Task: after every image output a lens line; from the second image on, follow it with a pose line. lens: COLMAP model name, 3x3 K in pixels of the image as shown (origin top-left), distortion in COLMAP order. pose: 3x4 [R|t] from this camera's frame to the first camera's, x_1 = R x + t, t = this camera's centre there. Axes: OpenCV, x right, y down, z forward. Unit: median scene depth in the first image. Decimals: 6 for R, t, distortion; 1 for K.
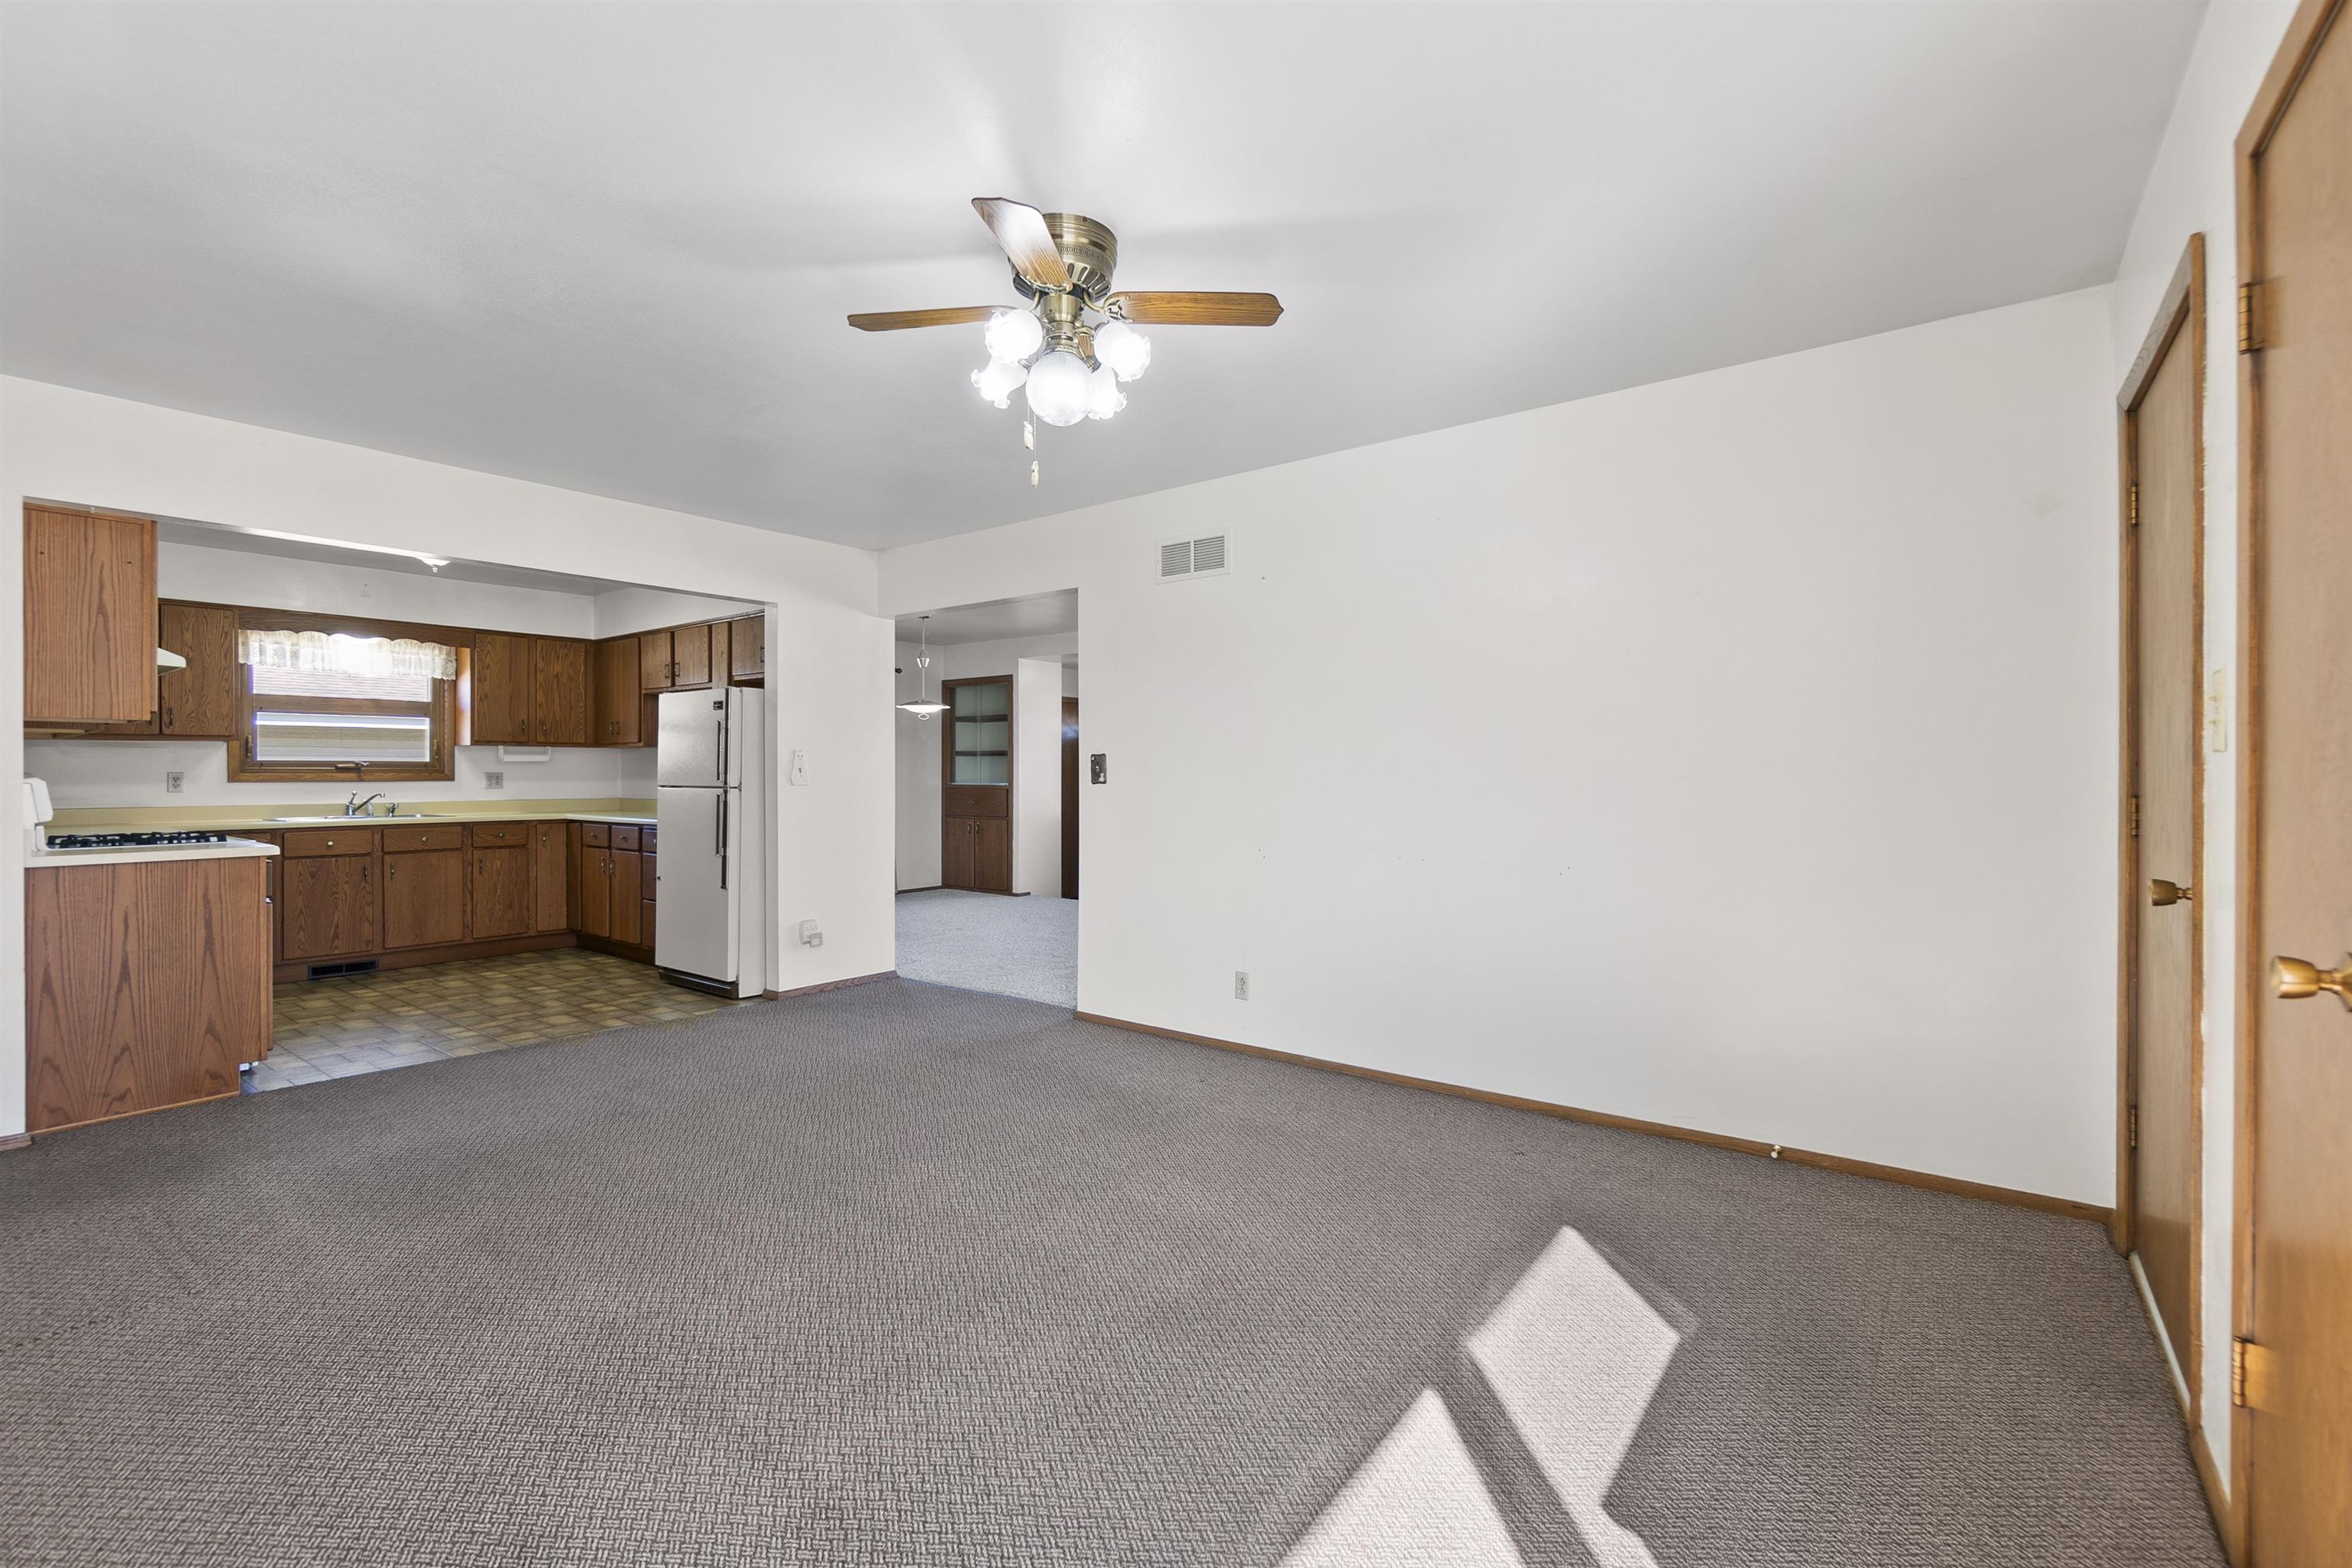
lens RADIAL K [[1011.1, 0, 1171.5], [0, 1011.1, 773.4], [0, 0, 1]] dist [-0.000069, -0.000056]
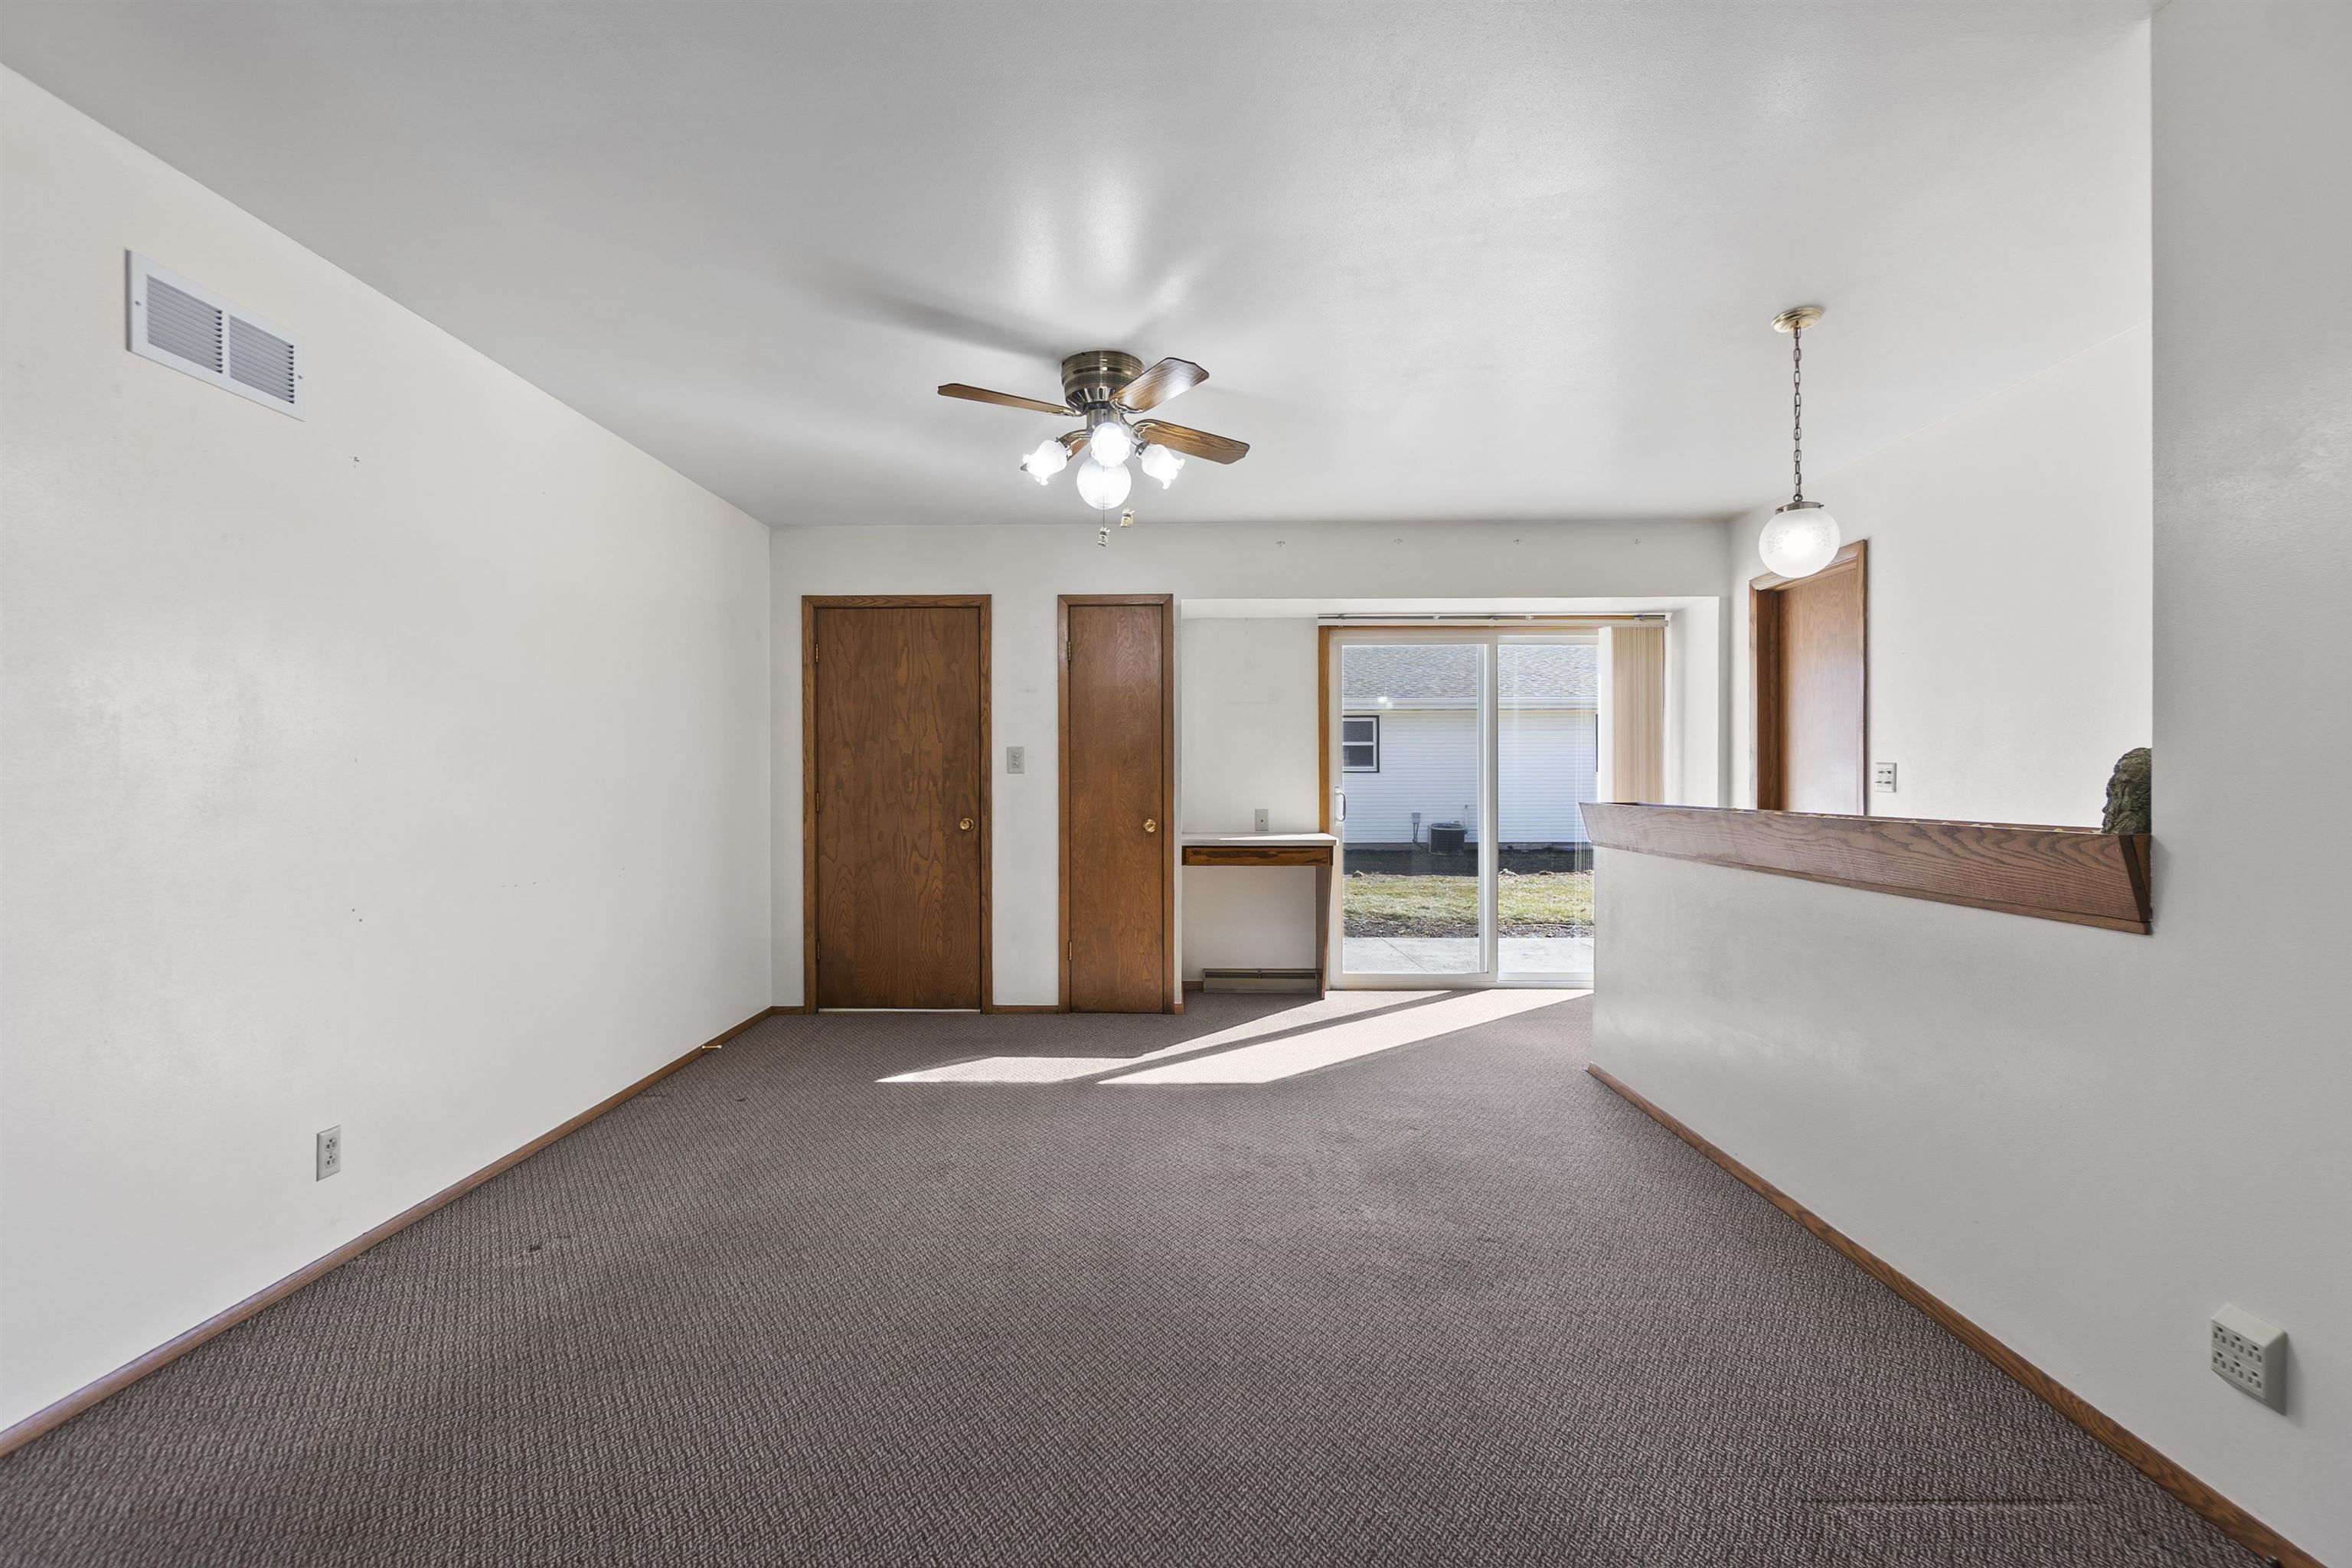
lens RADIAL K [[1036.7, 0, 1176.0], [0, 1036.7, 784.0], [0, 0, 1]] dist [-0.001375, -0.000359]
pose [[-0.599422, 0.000359, 0.800433, -0.300942], [0.005510, 0.999978, 0.003677, 0.000623], [-0.800414, 0.006615, -0.599410, 0.423692]]
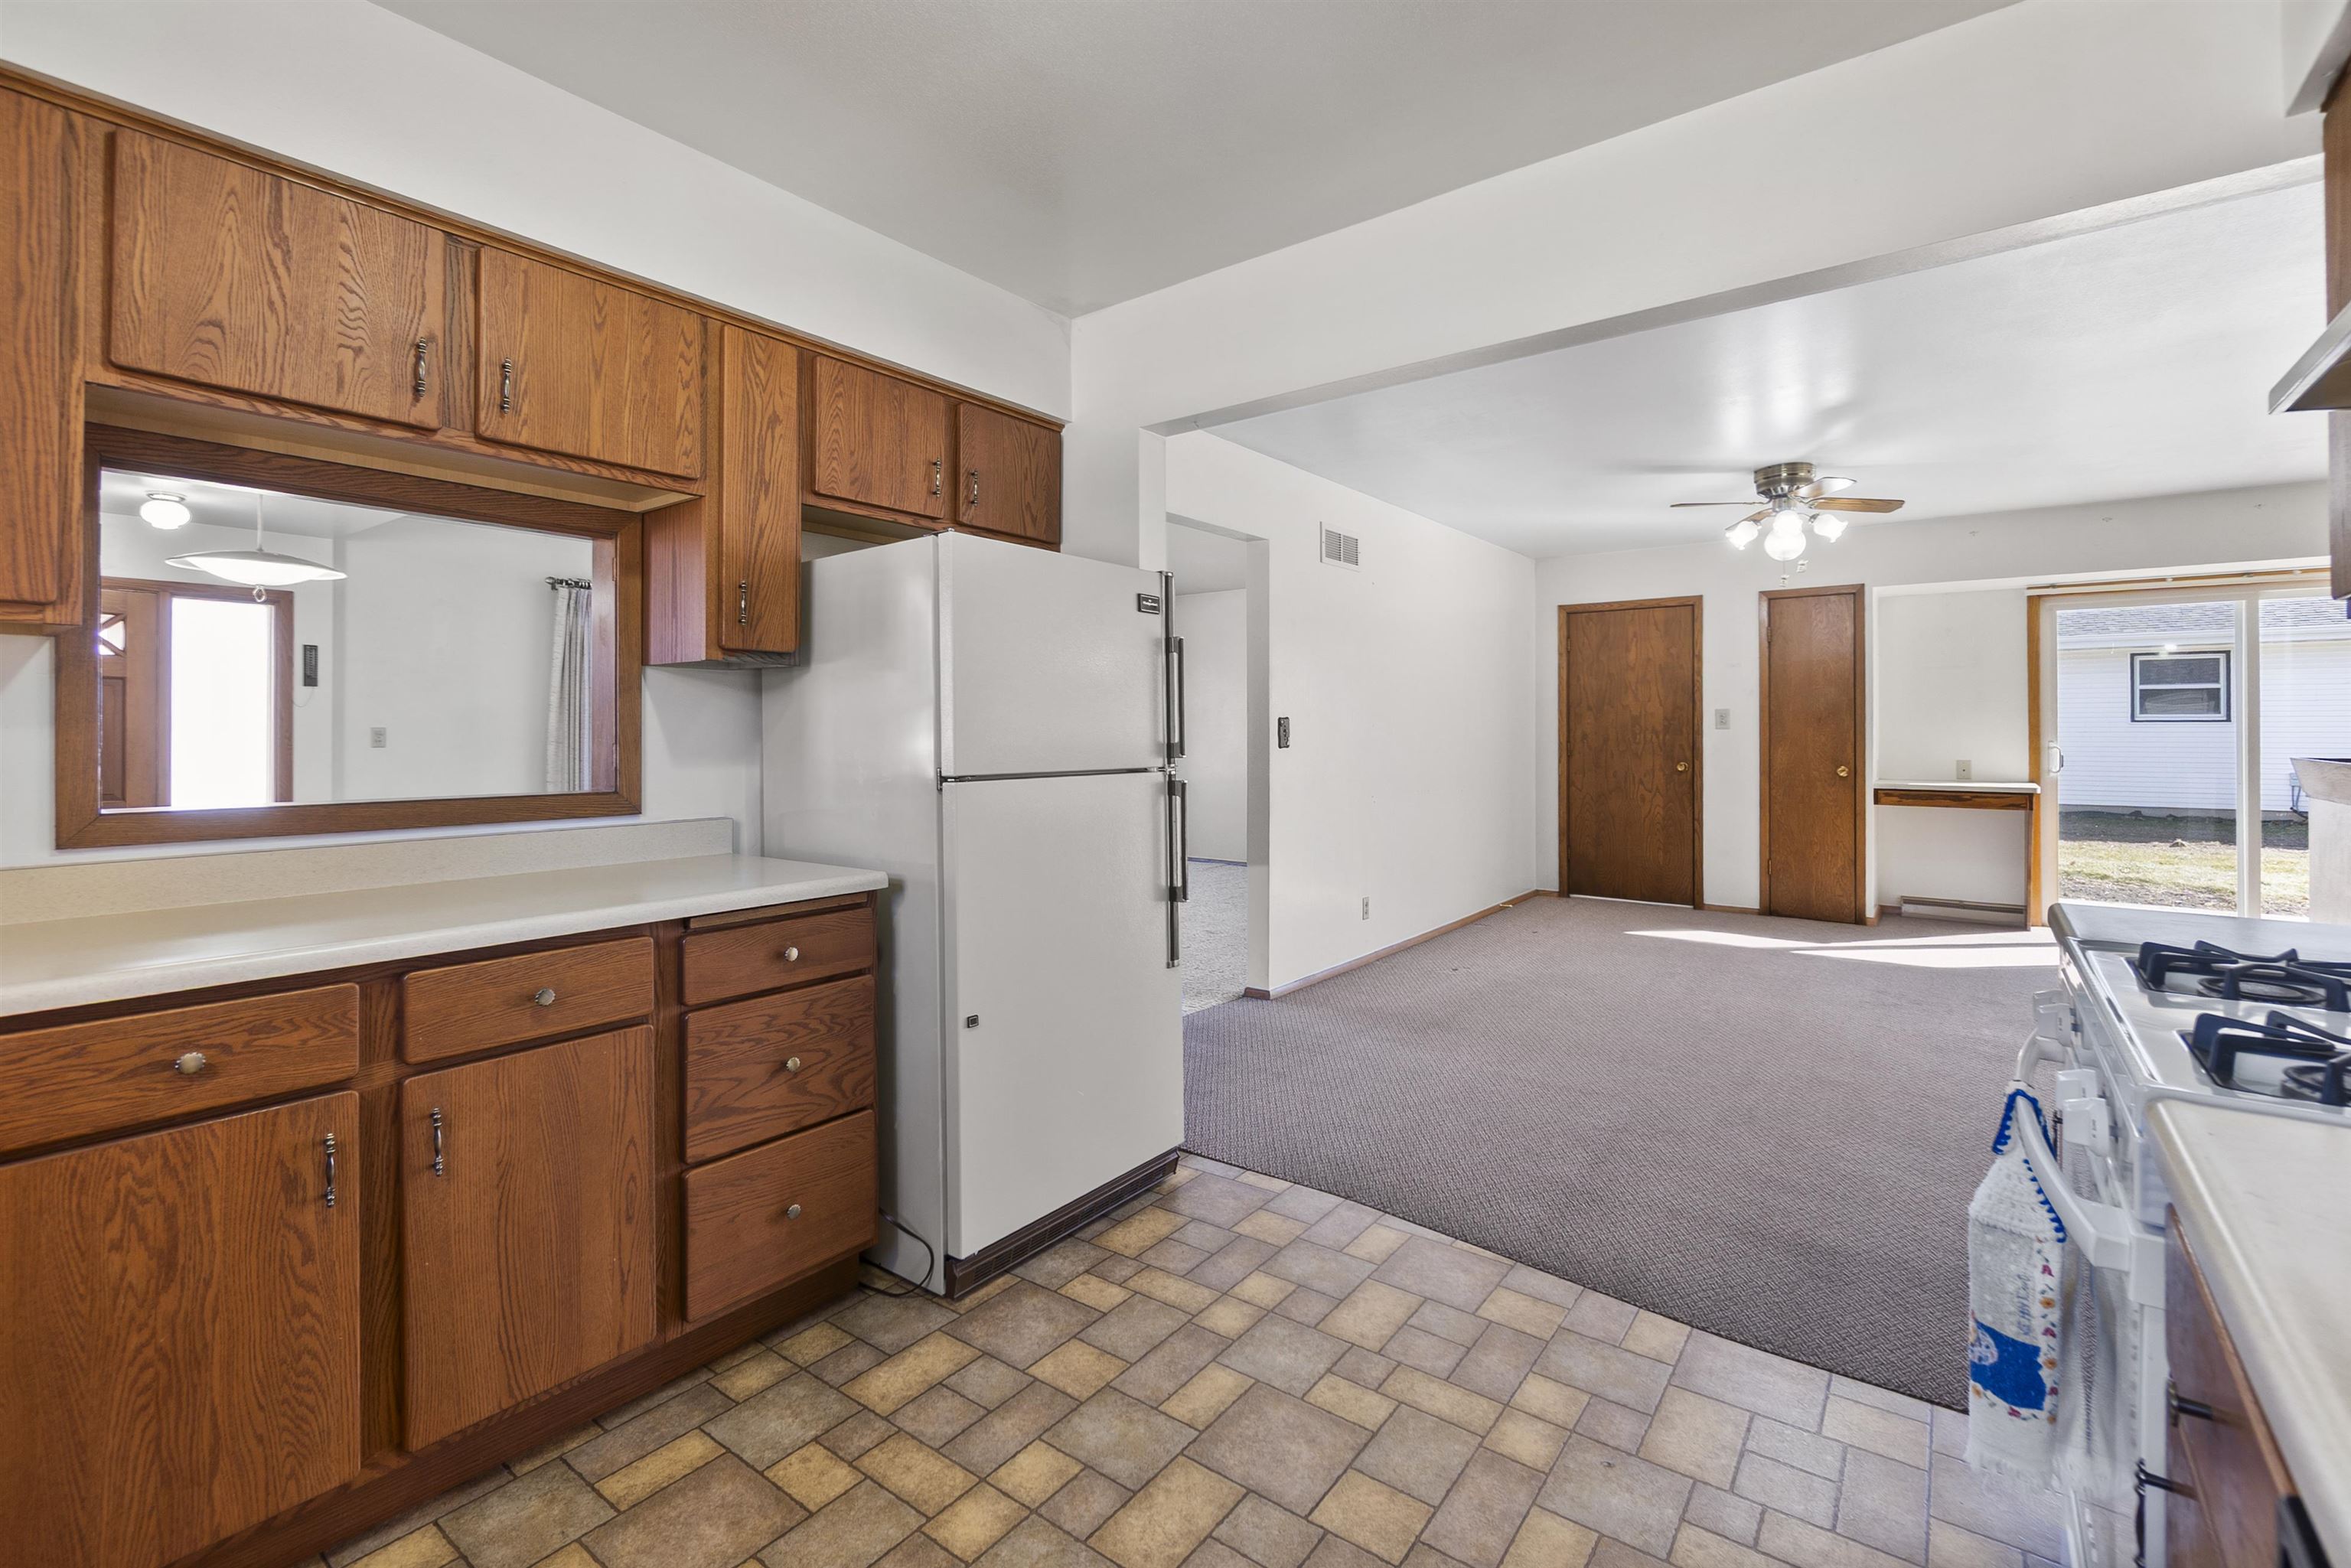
lens RADIAL K [[1045.2, 0, 1183.1], [0, 1045.2, 723.1], [0, 0, 1]] dist [-0.001175, -0.000212]
pose [[-0.010440, 0.007386, 0.999918, -0.530664], [0.003671, 0.999966, -0.007348, -0.003605], [-0.999939, 0.003594, -0.010467, 0.544166]]
